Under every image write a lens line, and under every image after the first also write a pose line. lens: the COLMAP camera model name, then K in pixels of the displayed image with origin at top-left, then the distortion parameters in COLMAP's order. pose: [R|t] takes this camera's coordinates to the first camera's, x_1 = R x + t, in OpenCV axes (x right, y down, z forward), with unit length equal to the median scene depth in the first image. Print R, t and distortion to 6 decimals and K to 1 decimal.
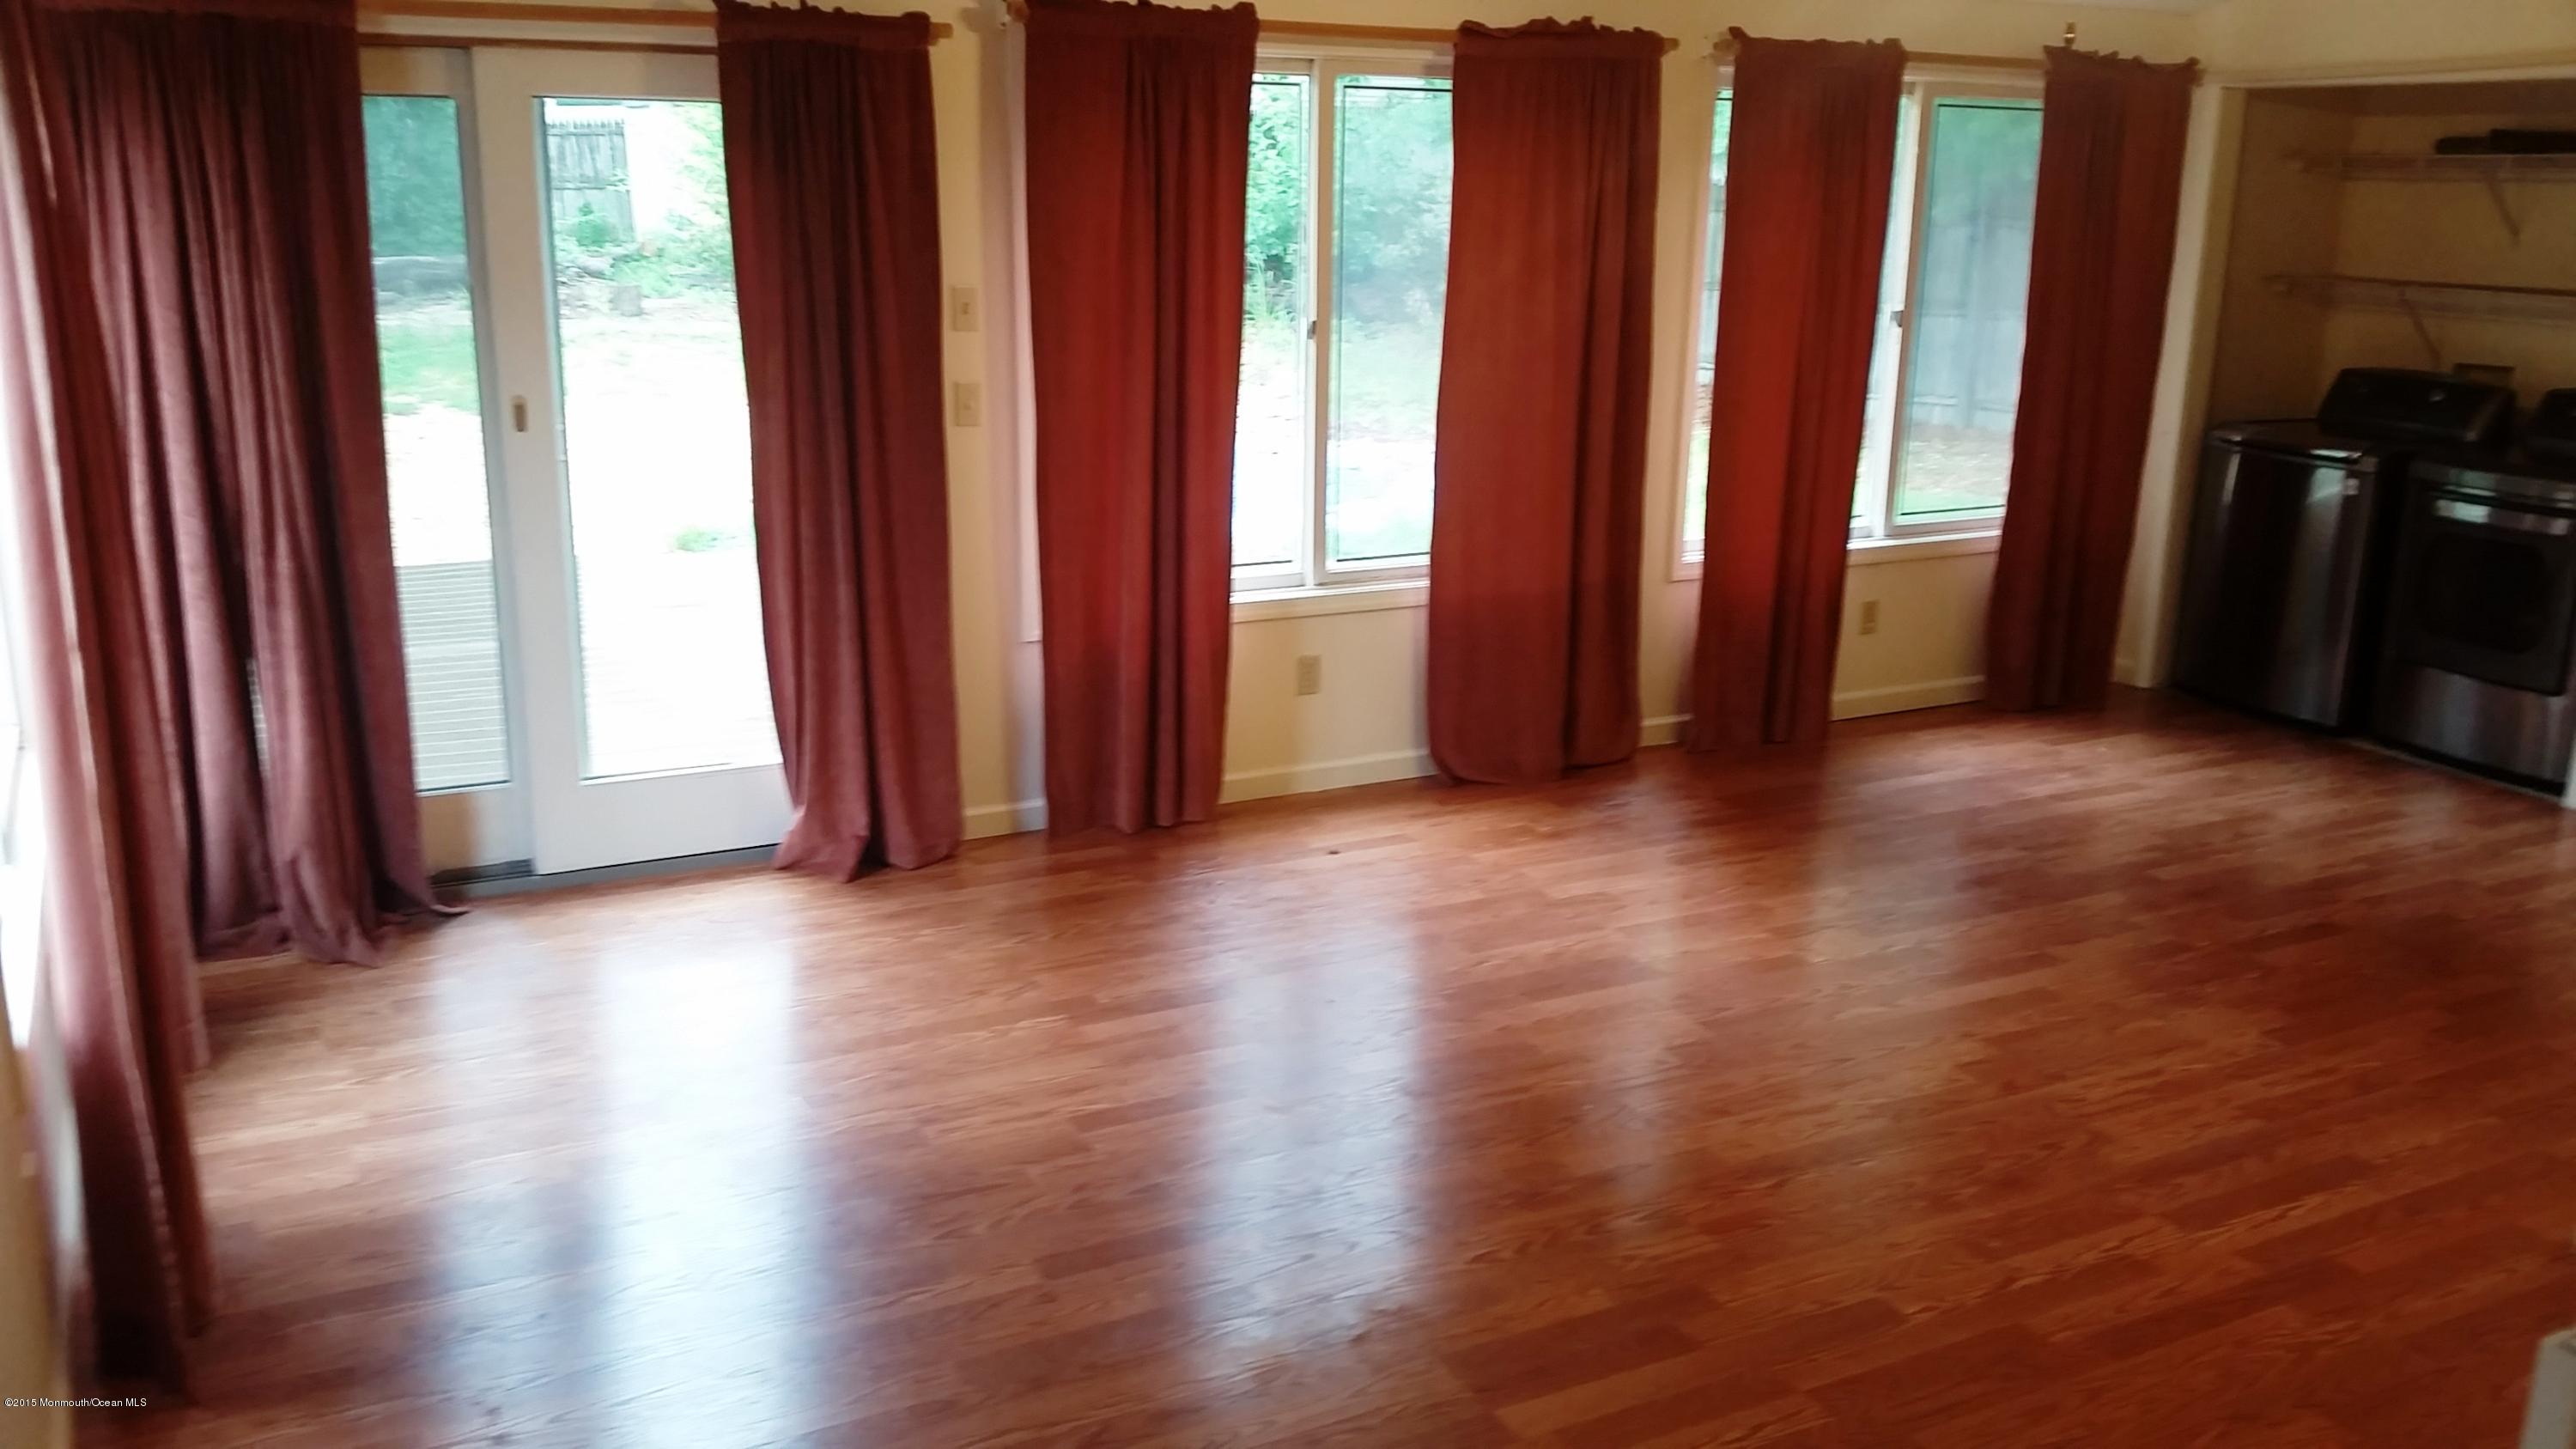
lens RADIAL K [[2063.9, 0, 1288.7], [0, 2063.9, 711.4], [0, 0, 1]] dist [0.005539, -0.063357]
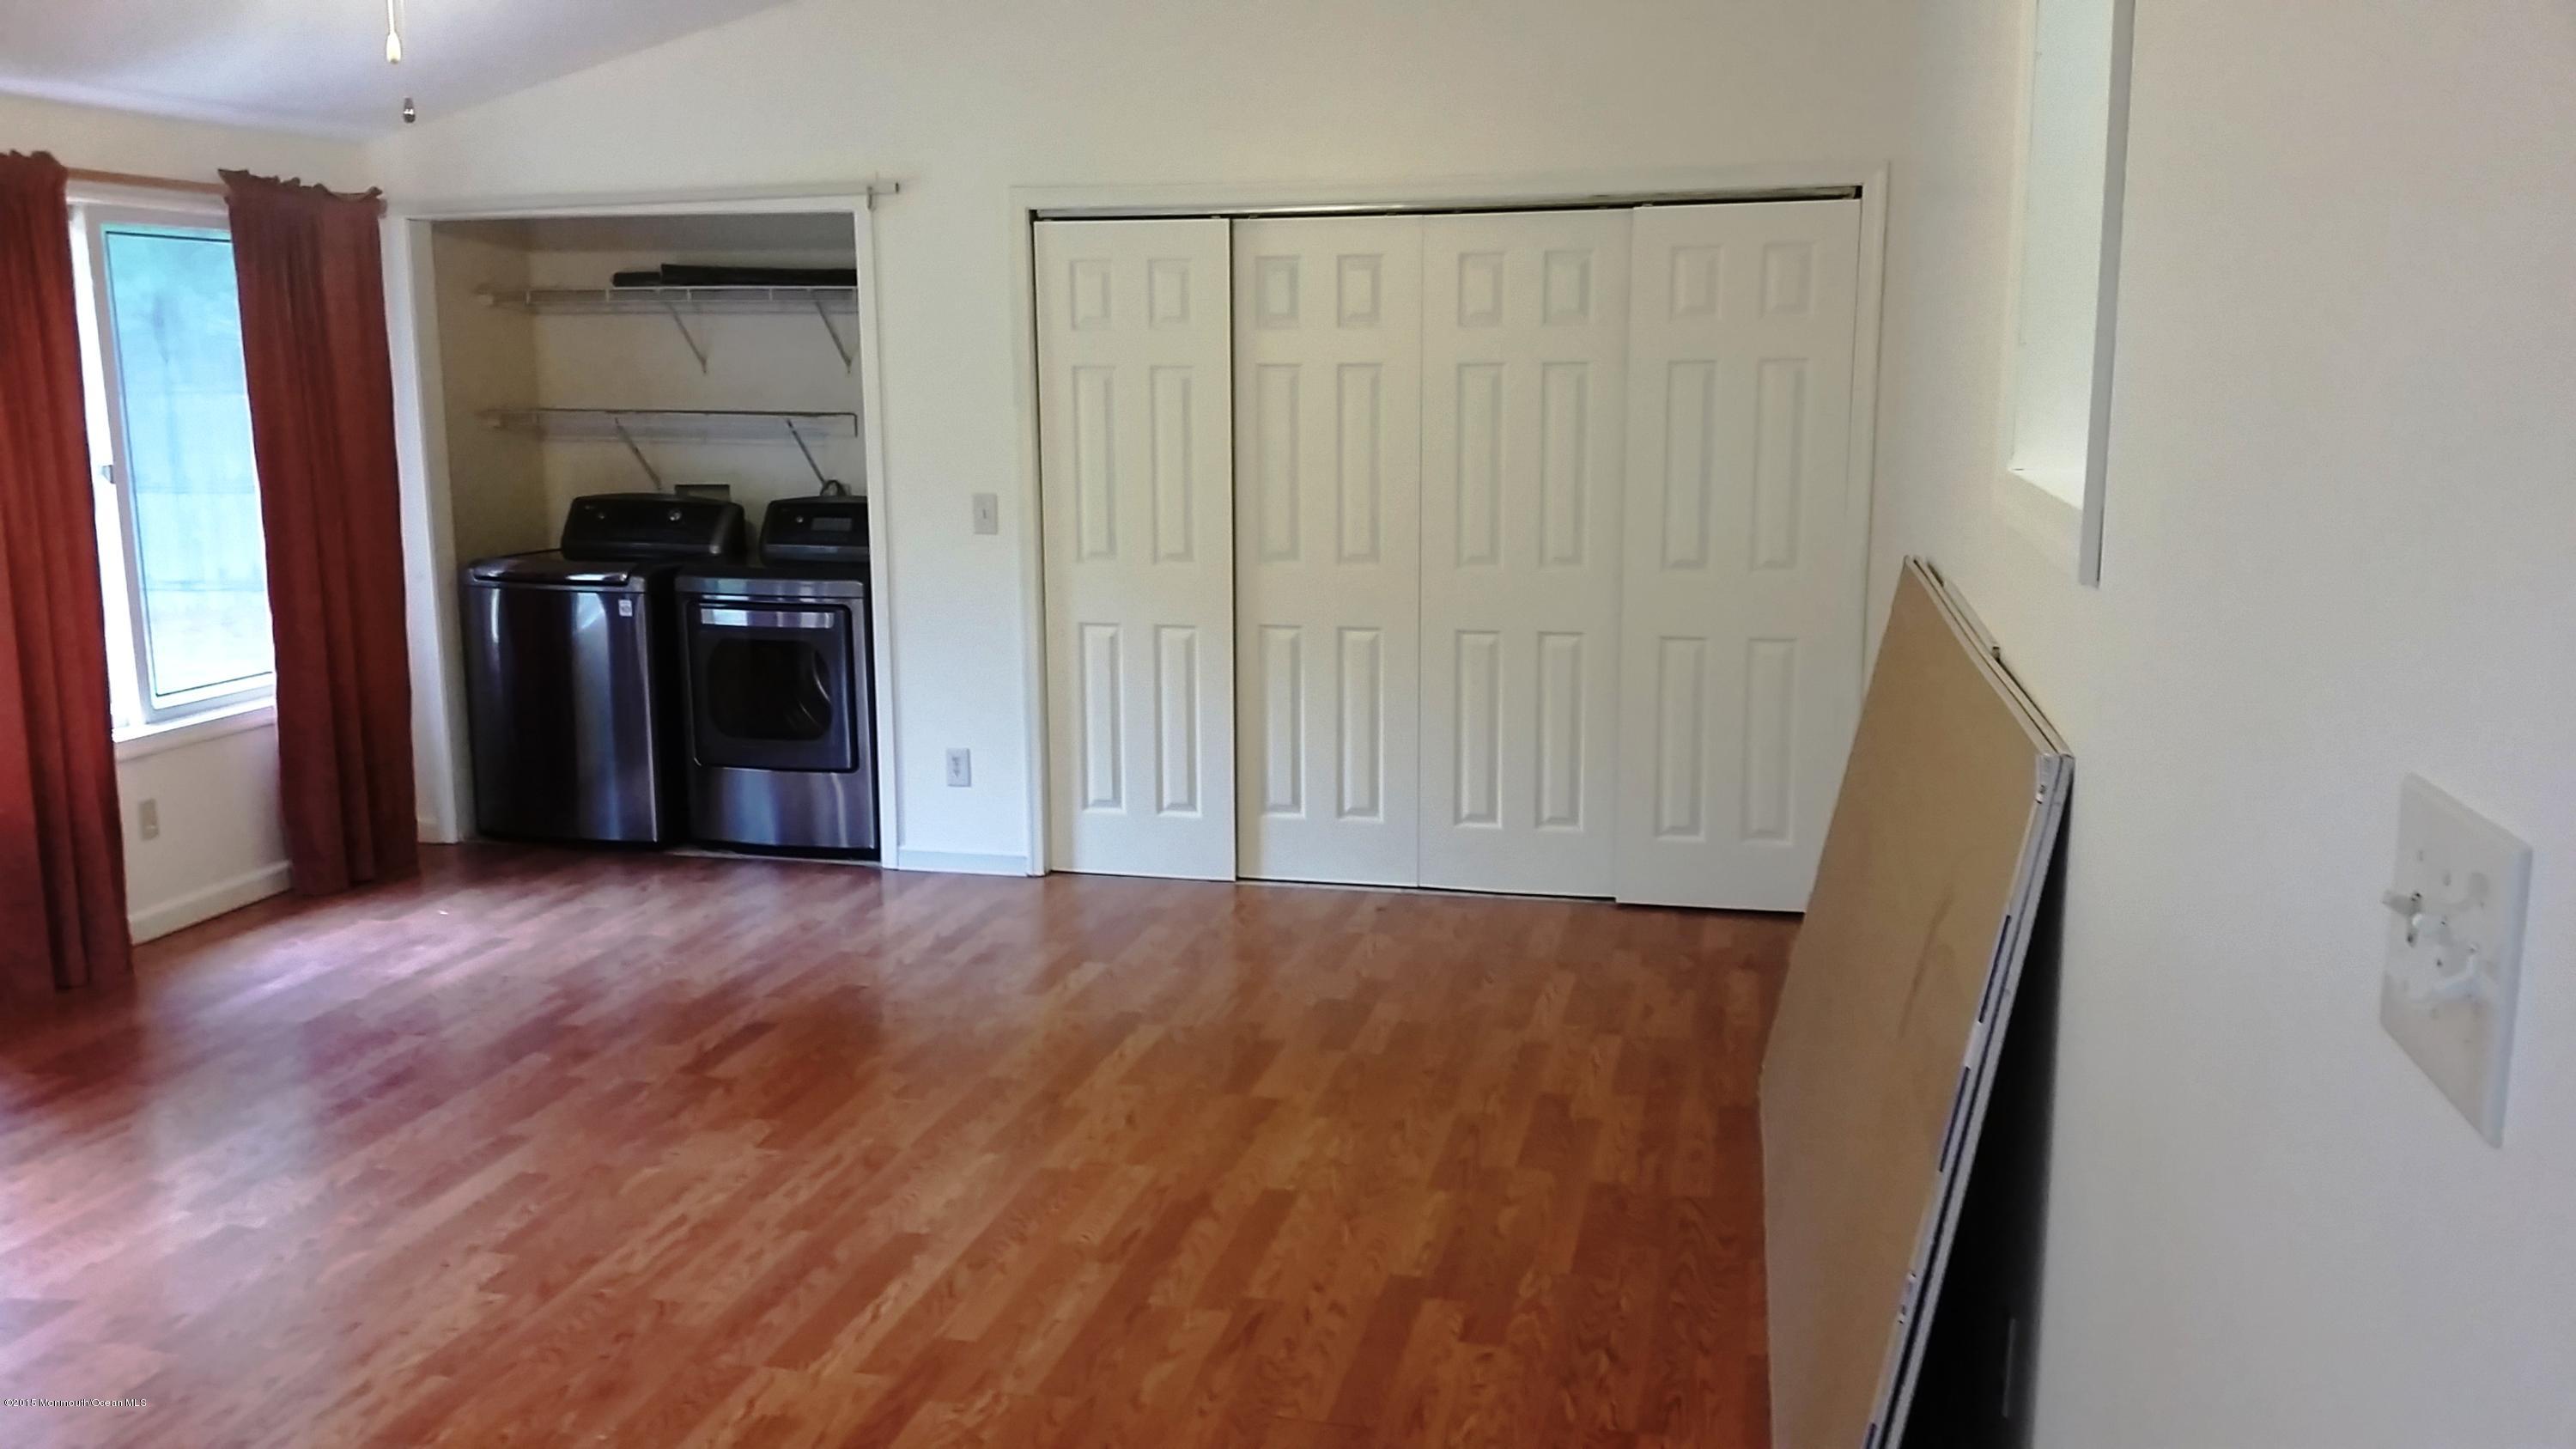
lens RADIAL K [[2063.9, 0, 1288.7], [0, 2063.9, 711.4], [0, 0, 1]] dist [0.005539, -0.063357]
pose [[0.643483, -0.141980, 0.752177, -0.046132], [0.204012, 0.978915, 0.010248, -0.002036], [-0.737773, 0.146859, 0.658881, 0.097950]]
